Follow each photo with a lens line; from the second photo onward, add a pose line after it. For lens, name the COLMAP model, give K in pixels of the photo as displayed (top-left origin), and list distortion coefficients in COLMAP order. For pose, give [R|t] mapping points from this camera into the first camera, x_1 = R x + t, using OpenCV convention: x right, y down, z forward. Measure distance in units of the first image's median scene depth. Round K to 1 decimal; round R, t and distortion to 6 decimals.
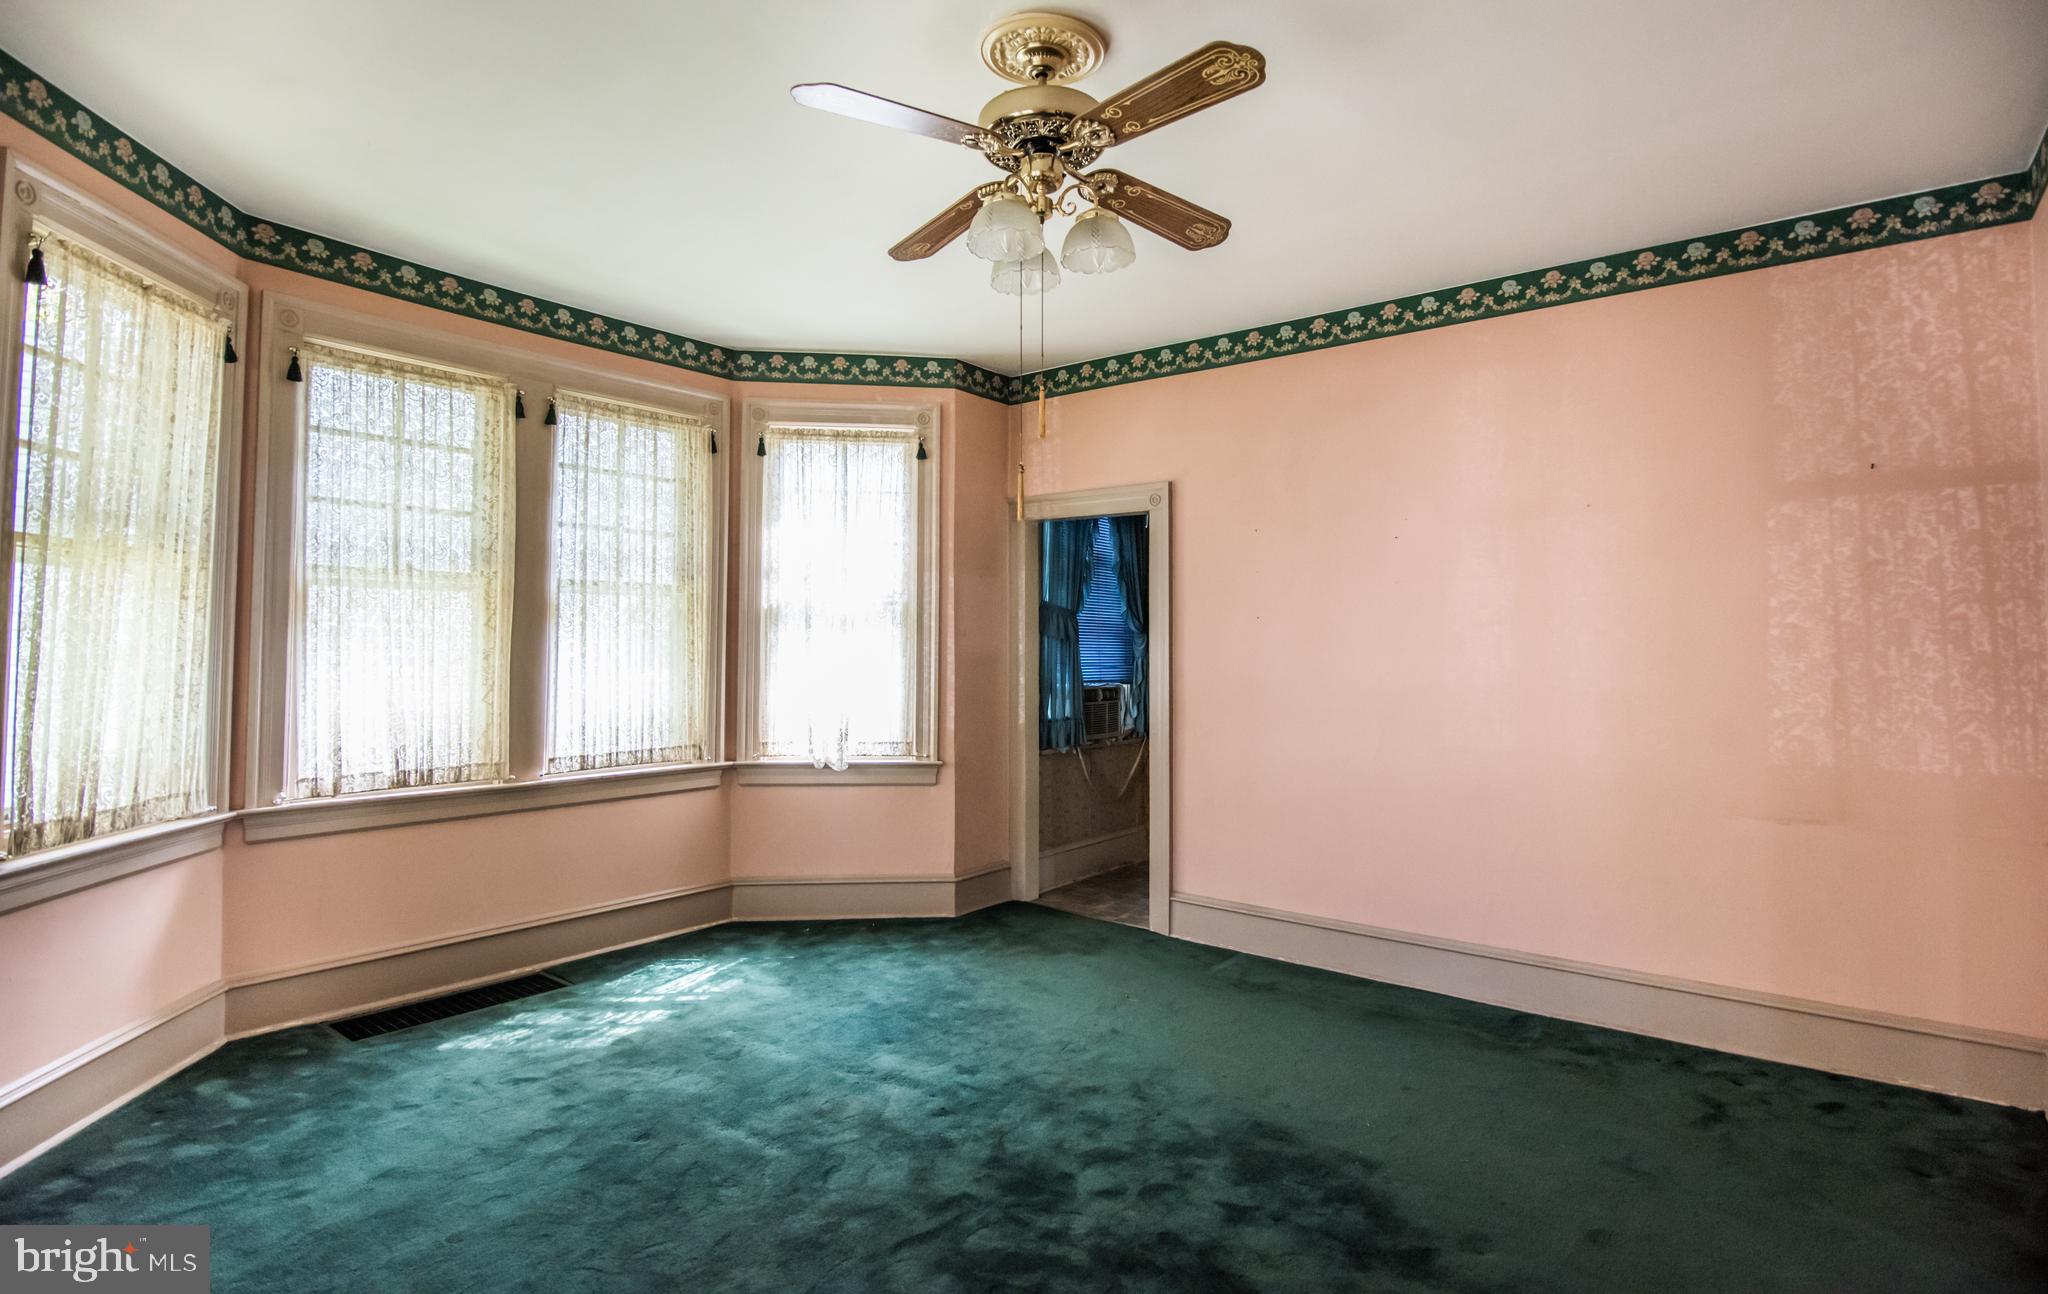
lens RADIAL K [[1008.4, 0, 1024.3], [0, 1008.4, 611.9], [0, 0, 1]] dist [0.000826, -0.004913]
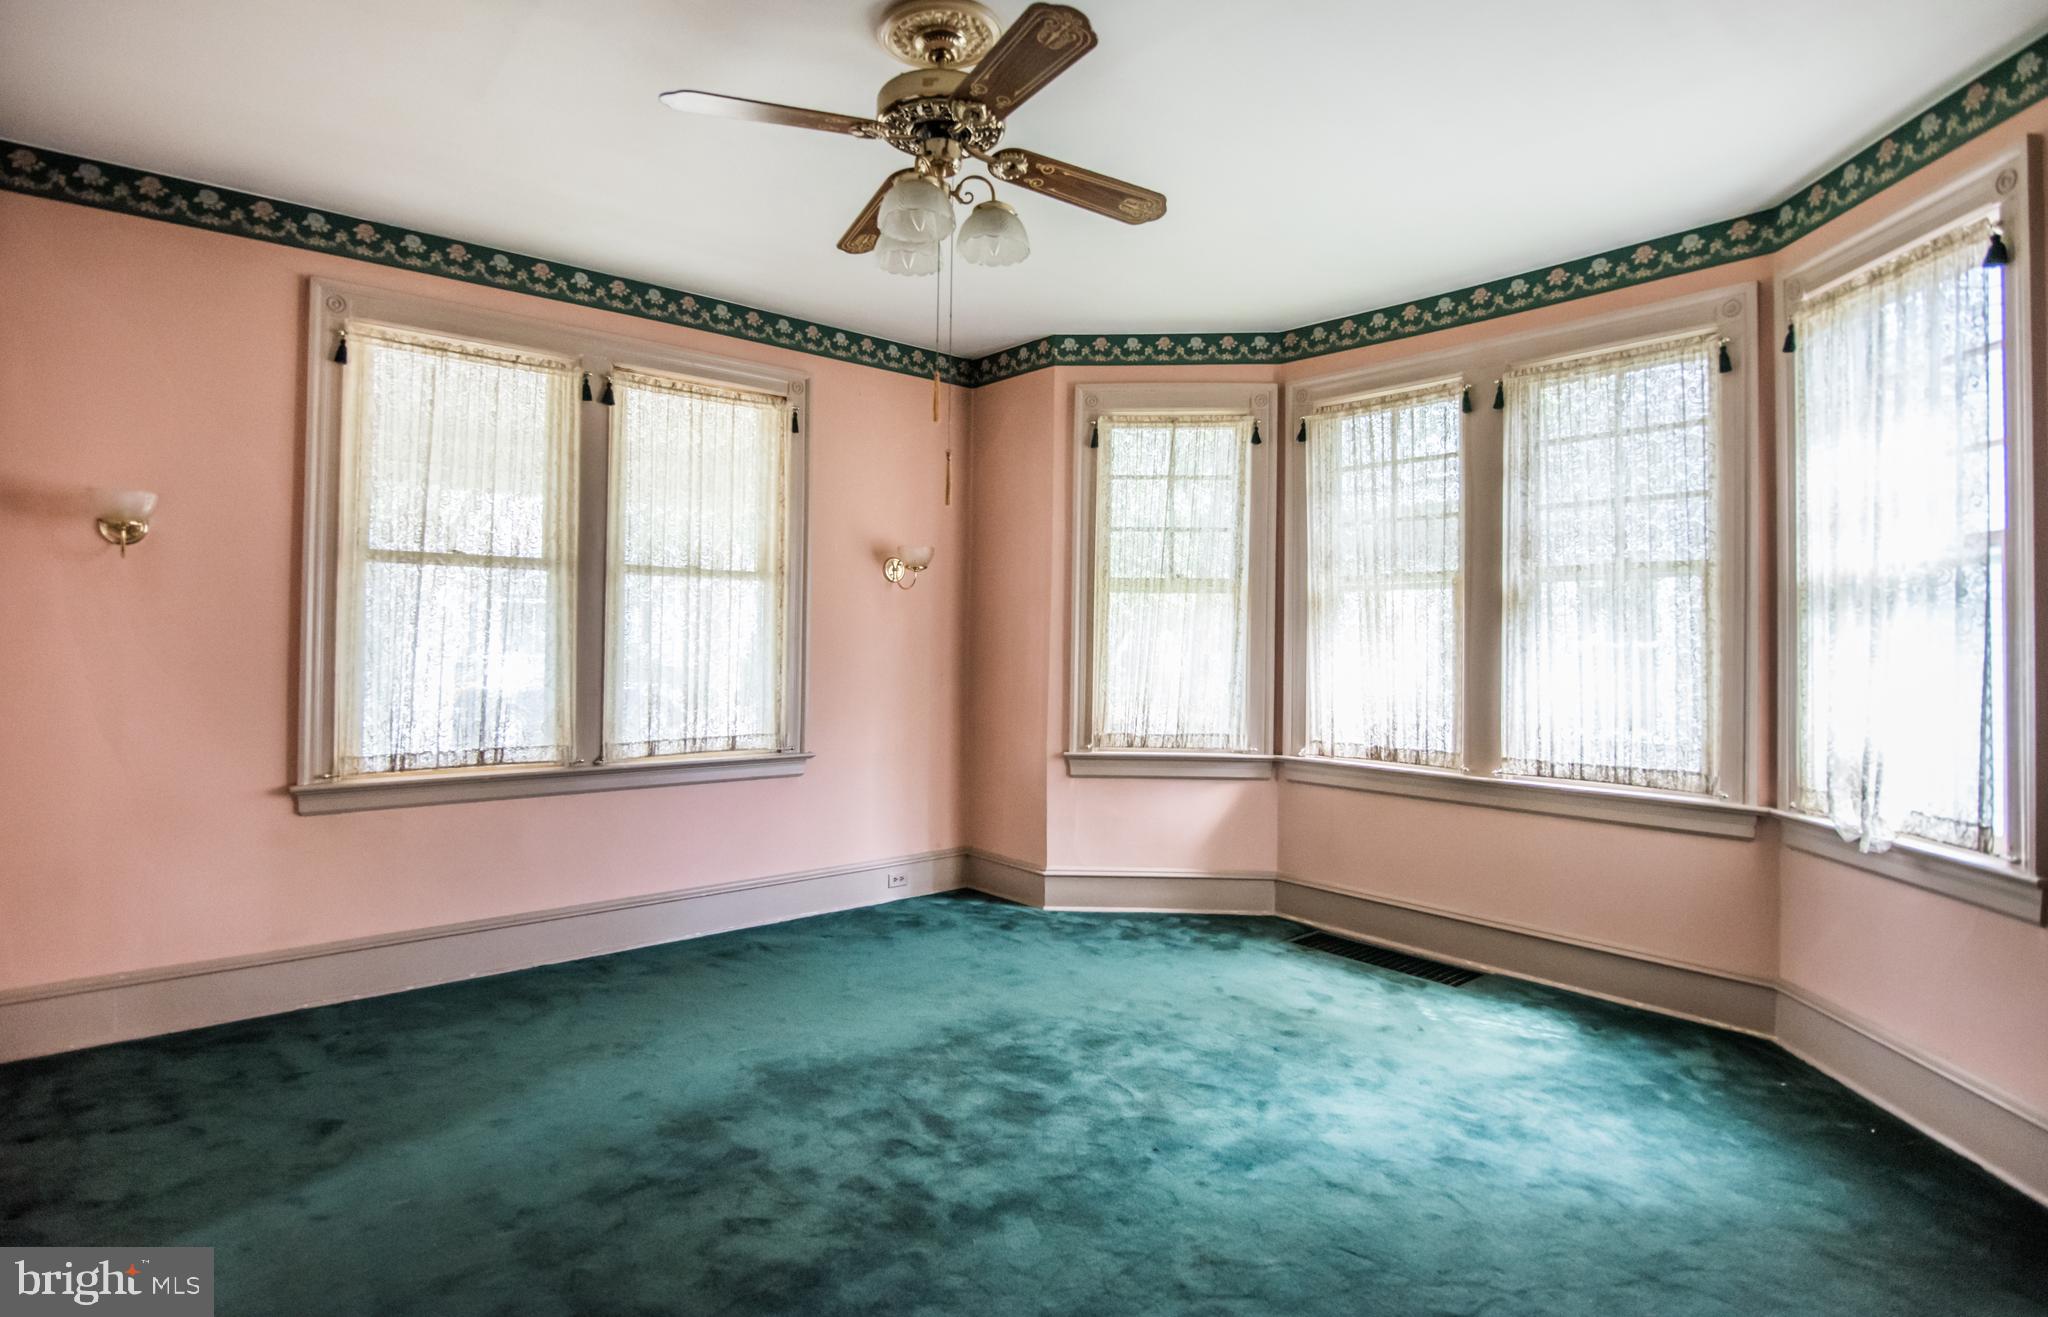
lens RADIAL K [[1081.1, 0, 1018.2], [0, 1081.1, 629.2], [0, 0, 1]] dist [0.001282, 0.000208]
pose [[-0.203089, -0.012462, -0.979081, 0.691194], [0.028497, 0.999420, -0.018632, 0.032856], [0.978745, -0.031685, -0.202616, 0.837607]]
